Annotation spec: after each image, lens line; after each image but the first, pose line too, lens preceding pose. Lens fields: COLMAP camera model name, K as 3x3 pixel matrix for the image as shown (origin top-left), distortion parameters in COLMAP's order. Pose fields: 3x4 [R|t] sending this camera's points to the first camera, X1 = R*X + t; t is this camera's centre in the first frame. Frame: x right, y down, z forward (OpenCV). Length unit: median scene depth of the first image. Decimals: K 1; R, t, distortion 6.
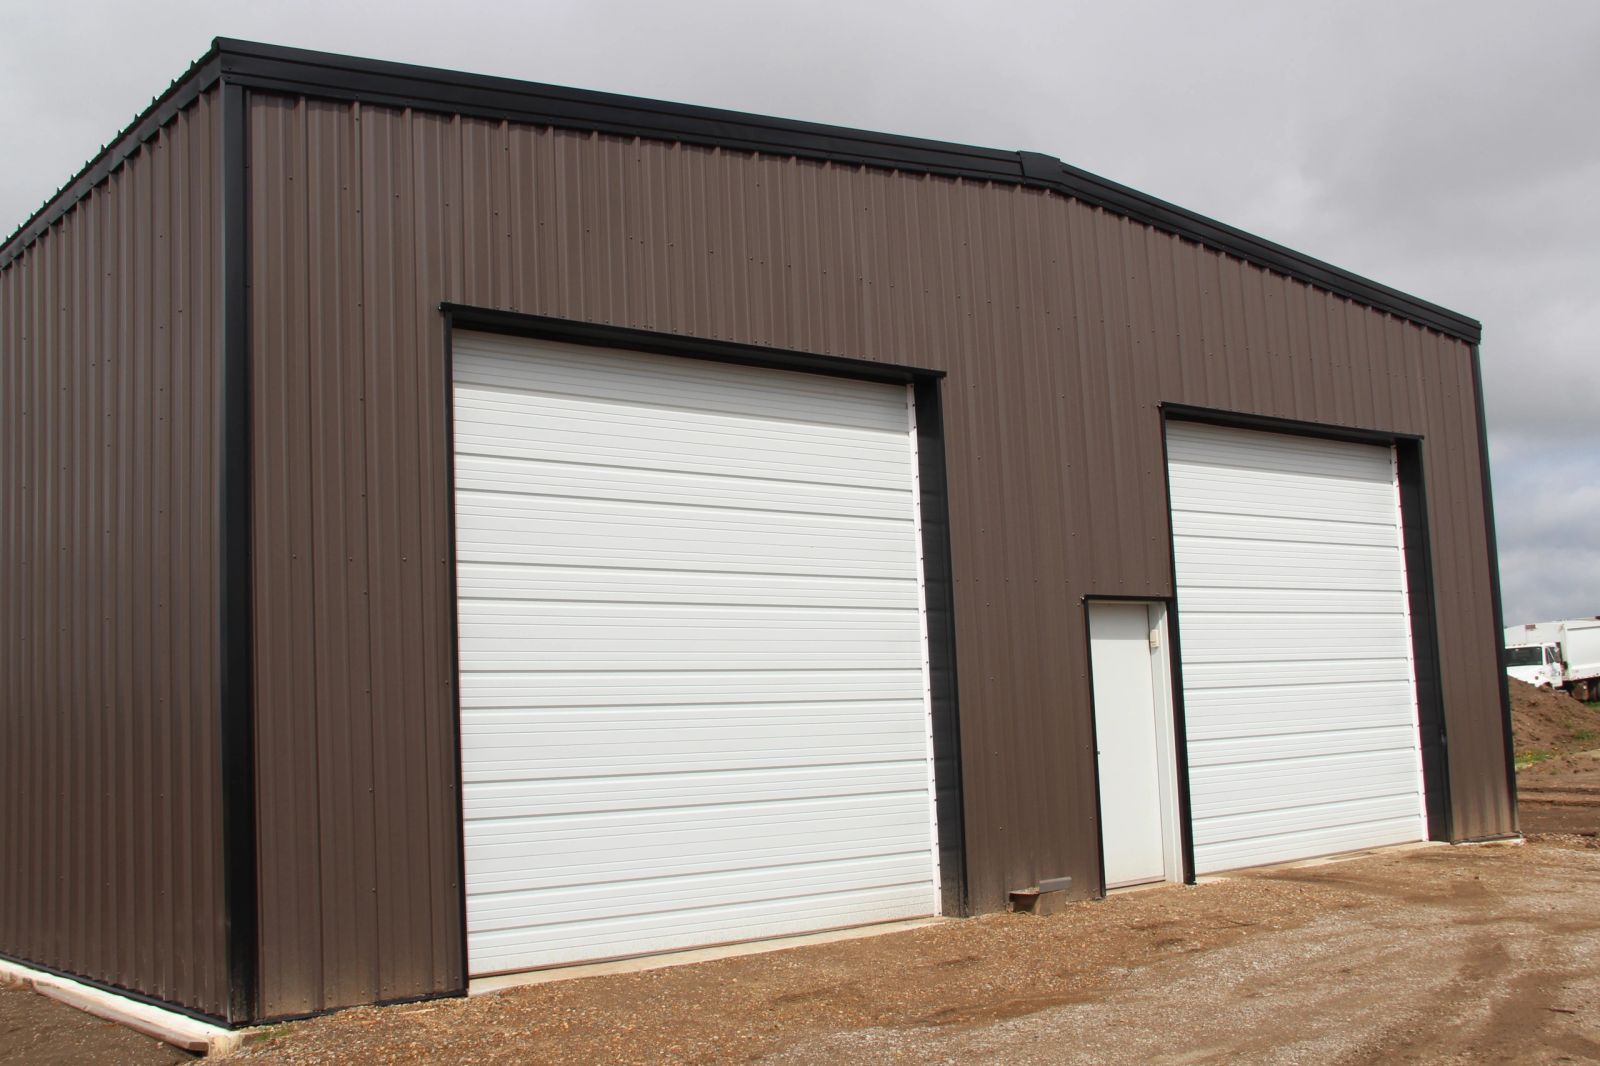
lens RADIAL K [[1636.1, 0, 800.2], [0, 1636.1, 564.1], [0, 0, 1]] dist [-0.120352, 0.231210]
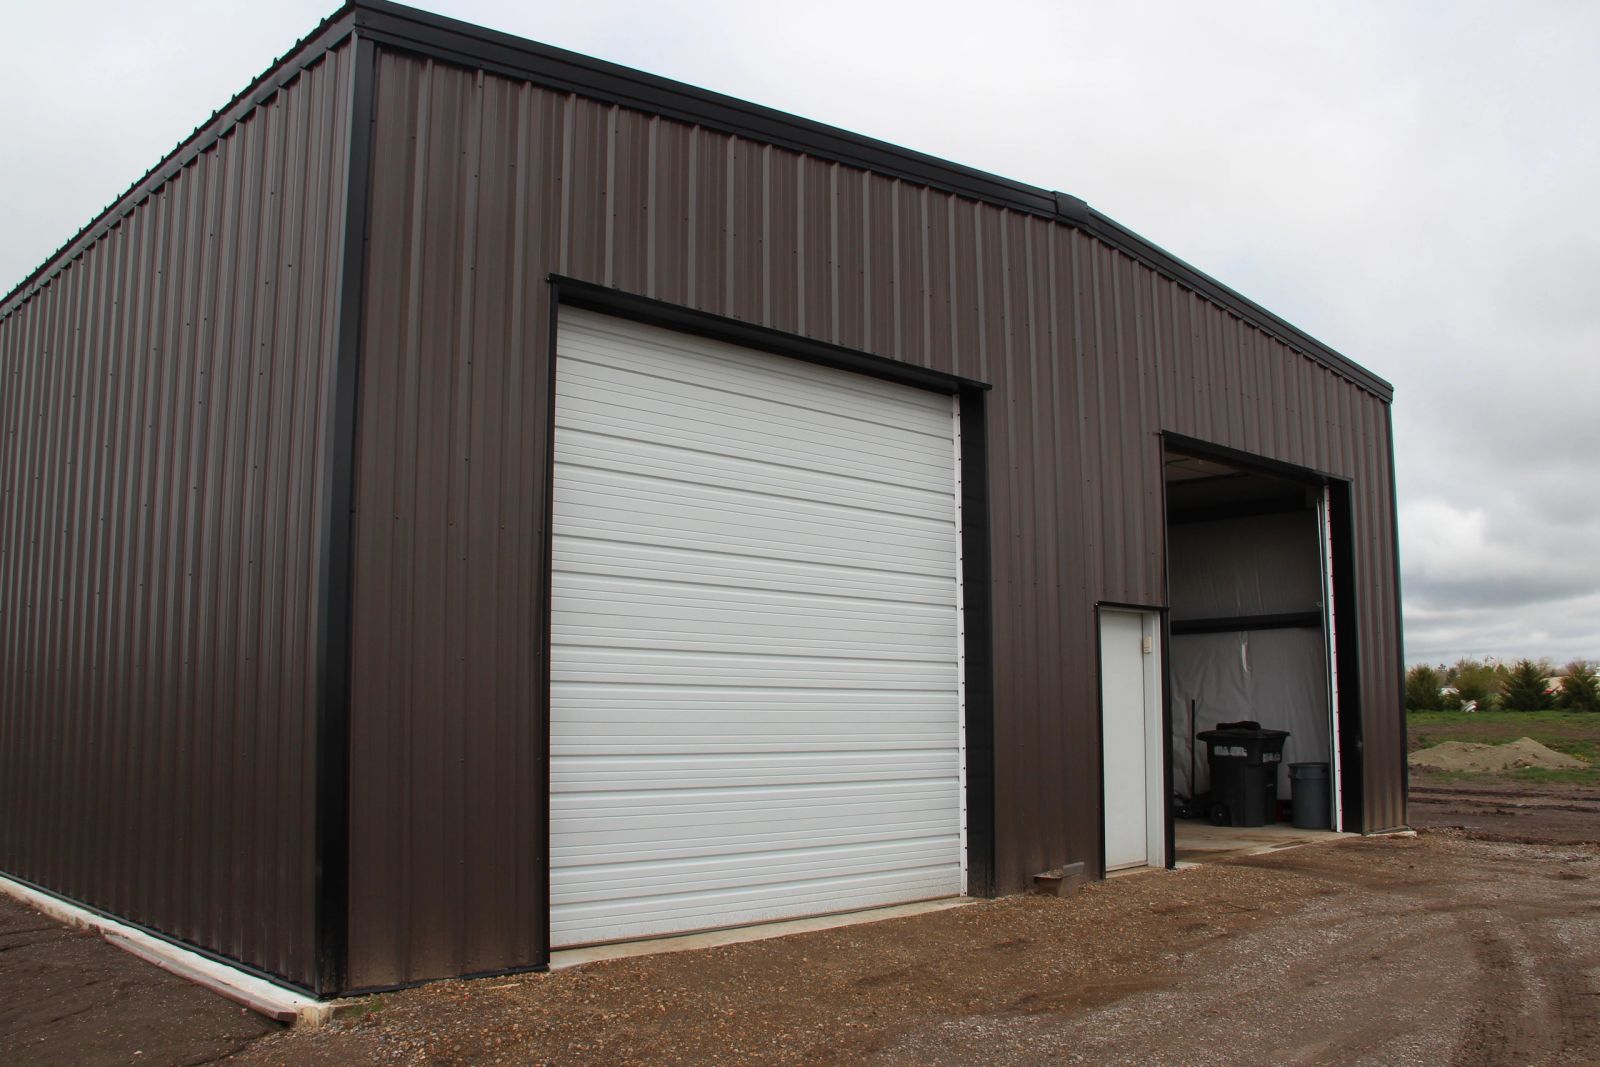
lens RADIAL K [[1348.9, 0, 801.8], [0, 1348.9, 568.7], [0, 0, 1]] dist [-0.182239, 0.140905]
pose [[0.995781, 0.048915, 0.077639, -0.120869], [-0.048303, 0.998785, -0.009741, 0.020628], [-0.078021, 0.005950, 0.996934, 0.173313]]
